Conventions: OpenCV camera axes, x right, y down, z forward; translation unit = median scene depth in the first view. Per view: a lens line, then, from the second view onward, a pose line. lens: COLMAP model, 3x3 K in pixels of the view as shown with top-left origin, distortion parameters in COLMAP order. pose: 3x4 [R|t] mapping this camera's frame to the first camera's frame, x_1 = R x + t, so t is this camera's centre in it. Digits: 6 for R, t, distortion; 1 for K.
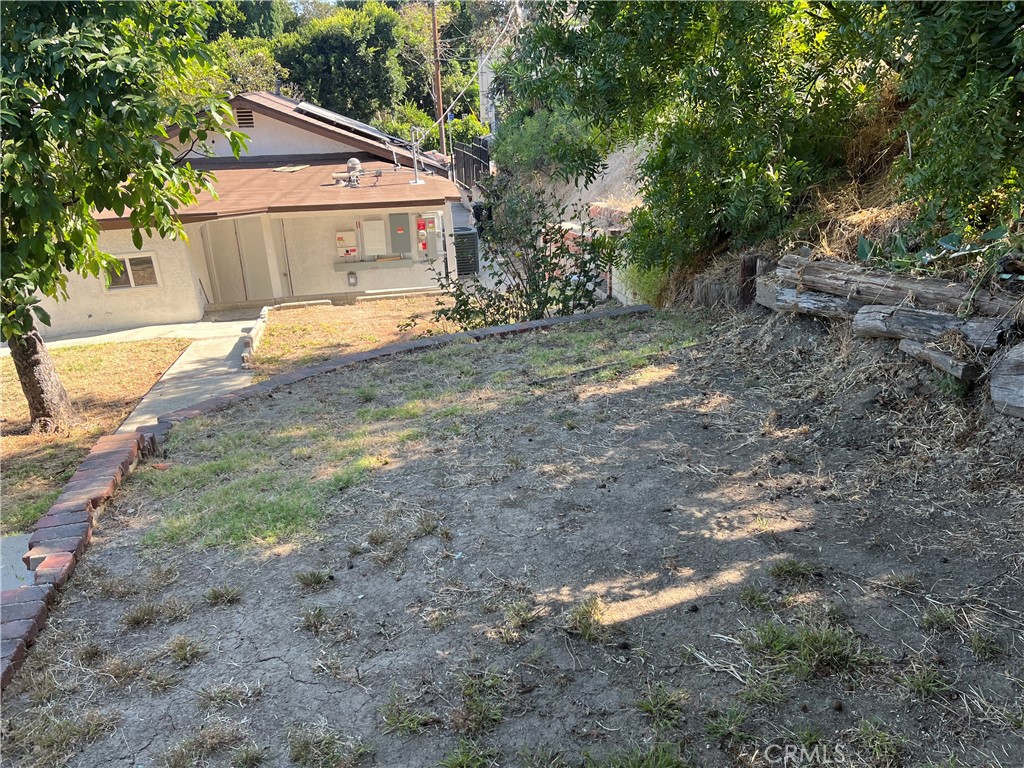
lens RADIAL K [[780.6, 0, 512.0], [0, 780.6, 384.0], [0, 0, 1]] dist [0.035468, -0.003377]
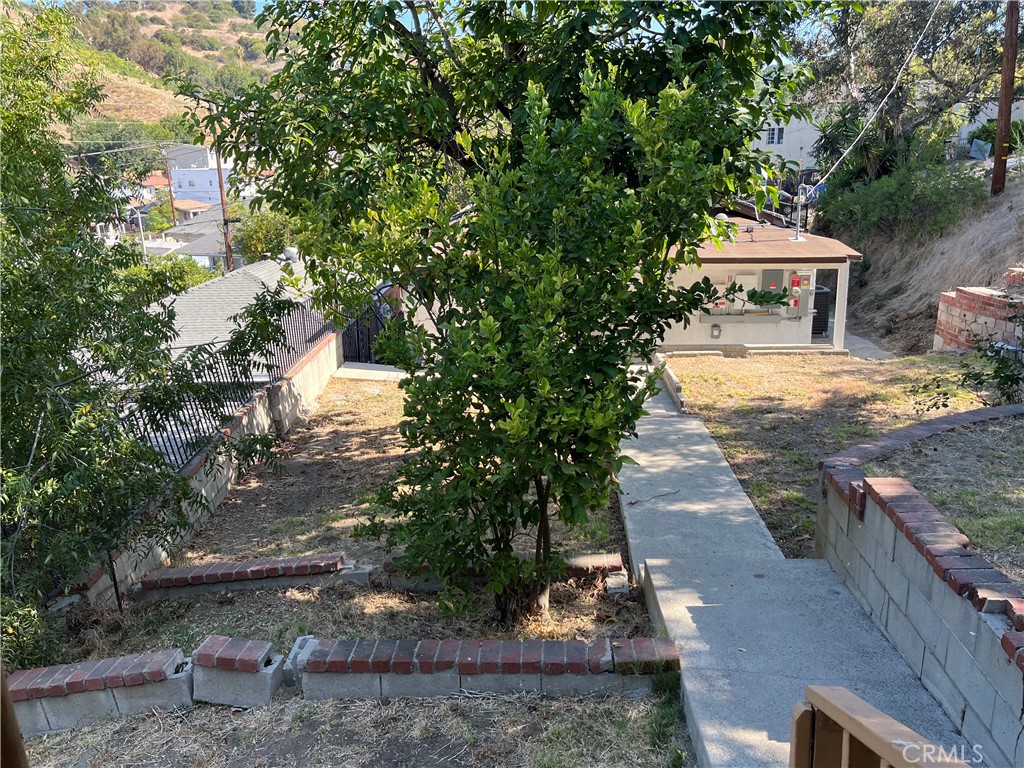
lens RADIAL K [[780.6, 0, 512.0], [0, 780.6, 384.0], [0, 0, 1]] dist [0.035468, -0.003377]
pose [[0.968778, 0.084249, -0.233176, -0.251830], [-0.099661, 0.993495, -0.055102, 0.016454], [0.227017, 0.076620, 0.970872, -0.033929]]
